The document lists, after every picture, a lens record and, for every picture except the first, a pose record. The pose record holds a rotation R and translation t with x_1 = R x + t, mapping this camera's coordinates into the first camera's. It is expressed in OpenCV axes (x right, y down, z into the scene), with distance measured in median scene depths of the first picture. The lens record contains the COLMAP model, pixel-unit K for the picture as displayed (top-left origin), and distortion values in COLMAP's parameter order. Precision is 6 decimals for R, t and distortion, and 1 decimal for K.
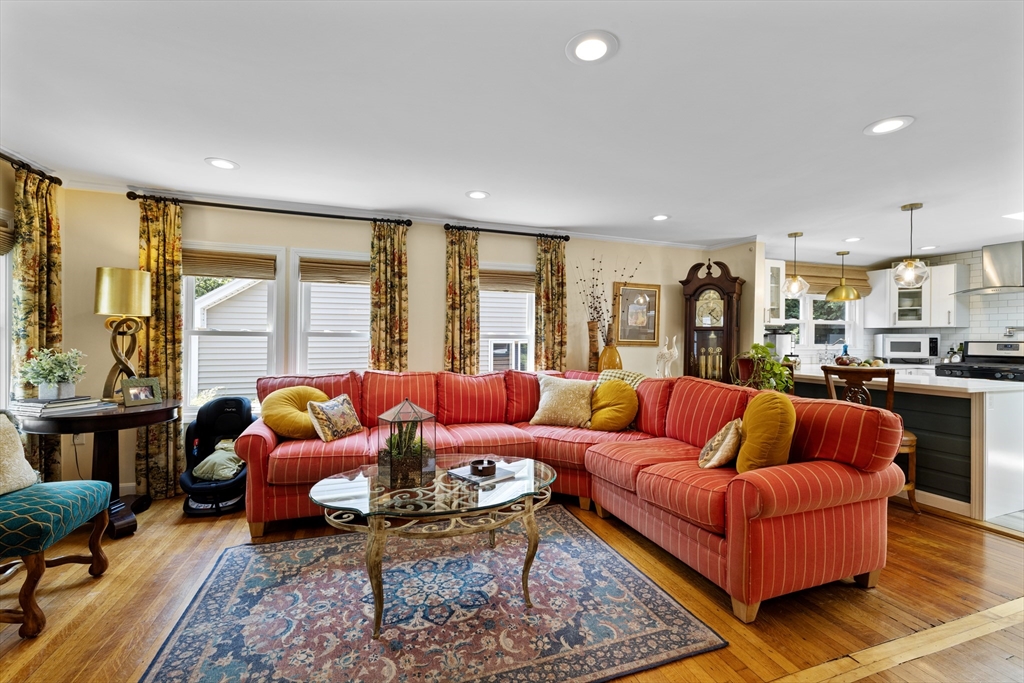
lens RADIAL K [[433.9, 0, 504.3], [0, 433.9, 335.7], [0, 0, 1]] dist [-0.004342, 0.001065]
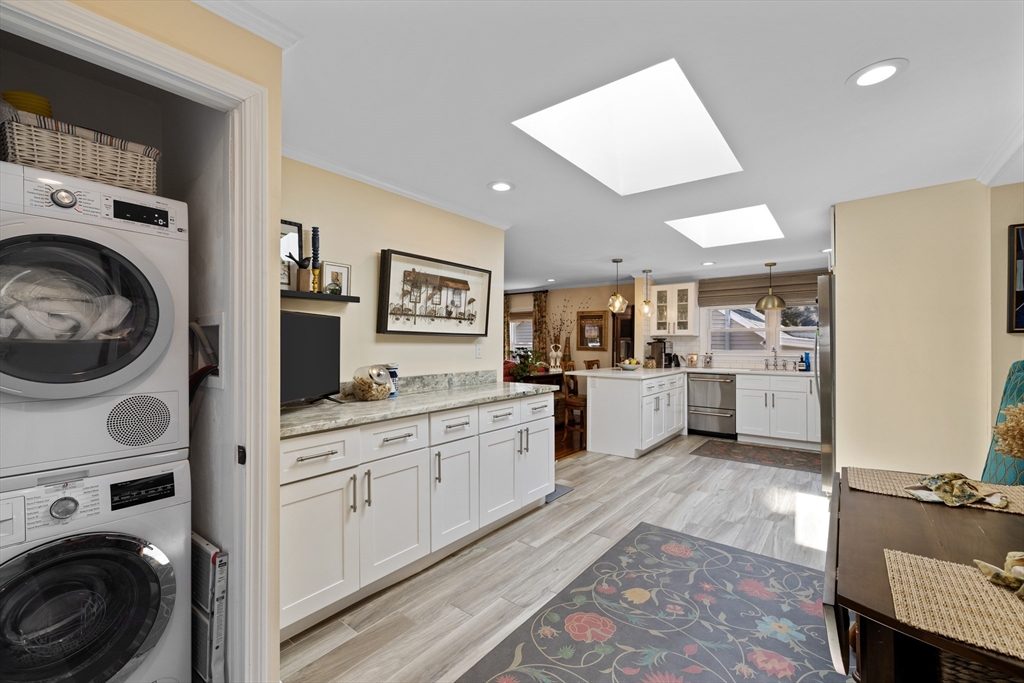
lens RADIAL K [[433.9, 0, 504.4], [0, 433.9, 341.7], [0, 0, 1]] dist [-0.004342, 0.001065]
pose [[0.534018, -0.008666, -0.845429, 1.657155], [0.006289, 0.999961, -0.006278, -0.000062], [0.845450, -0.001965, 0.534052, -0.142490]]
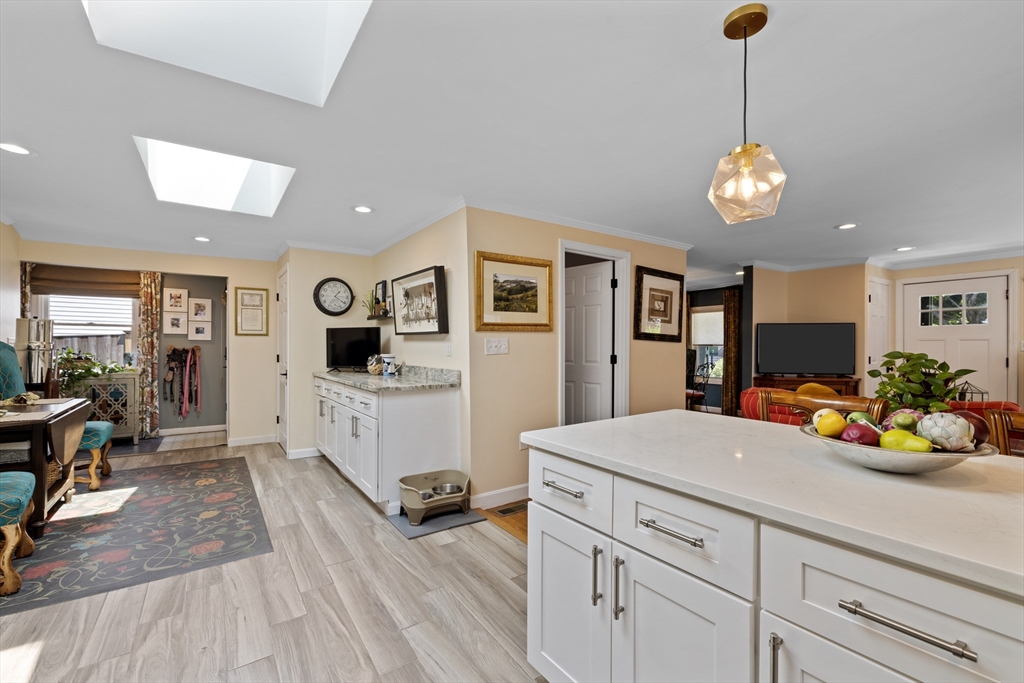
lens RADIAL K [[433.9, 0, 512.3], [0, 433.9, 343.9], [0, 0, 1]] dist [-0.004342, 0.001065]
pose [[-0.962057, -0.009644, -0.272680, 1.026292], [-0.007917, 0.999941, -0.007434, 0.008658], [0.272735, -0.004993, -0.962076, 1.086980]]
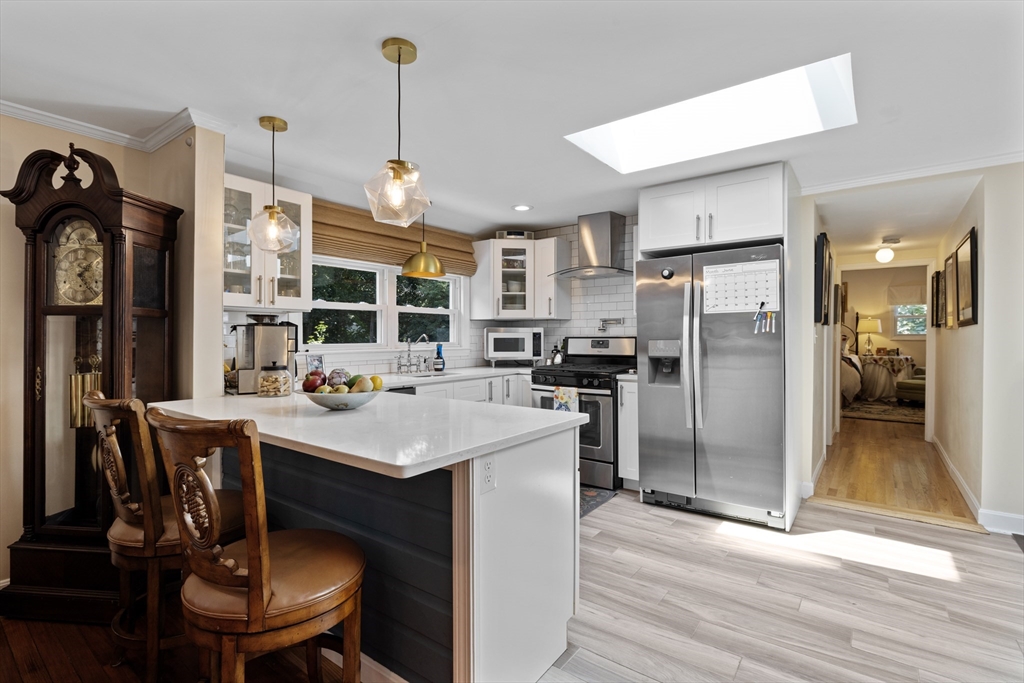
lens RADIAL K [[474.8, 0, 510.7], [0, 474.8, 343.1], [0, 0, 1]] dist [-0.011545, 0.003000]
pose [[0.830658, -0.012506, 0.556643, 0.610158], [-0.001250, 0.999703, 0.024326, 0.003858], [-0.556782, -0.020902, 0.830396, 0.407894]]
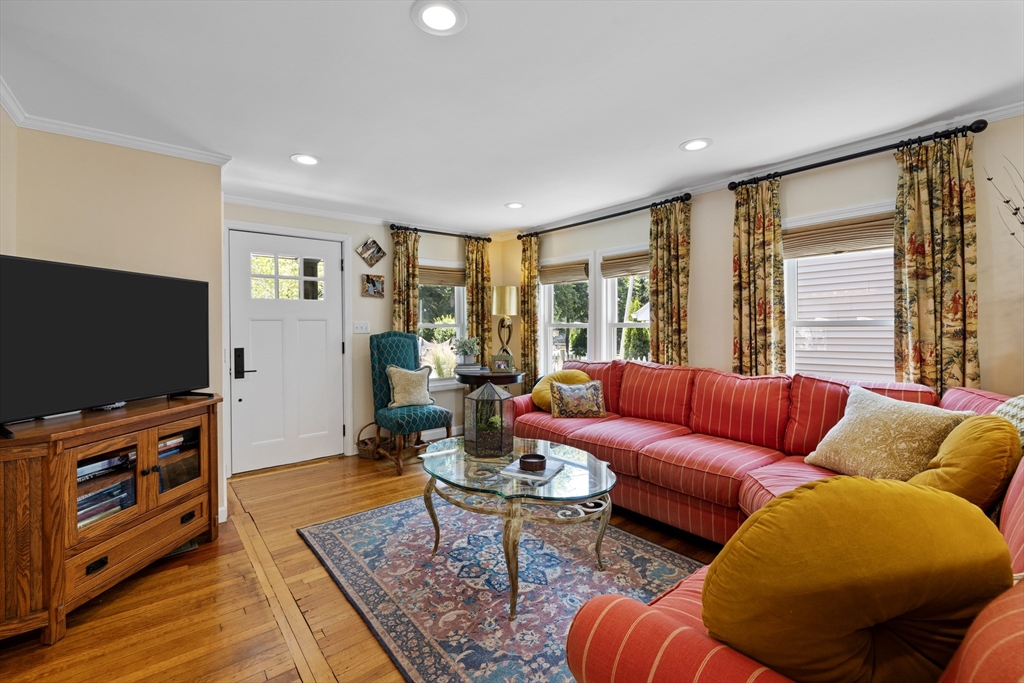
lens RADIAL K [[433.9, 0, 506.0], [0, 433.9, 326.9], [0, 0, 1]] dist [-0.004342, 0.001065]
pose [[0.348080, -0.010955, -0.937401, 0.432268], [0.015056, 0.999868, -0.006094, 0.003564], [0.937344, -0.011992, 0.348199, 0.315003]]
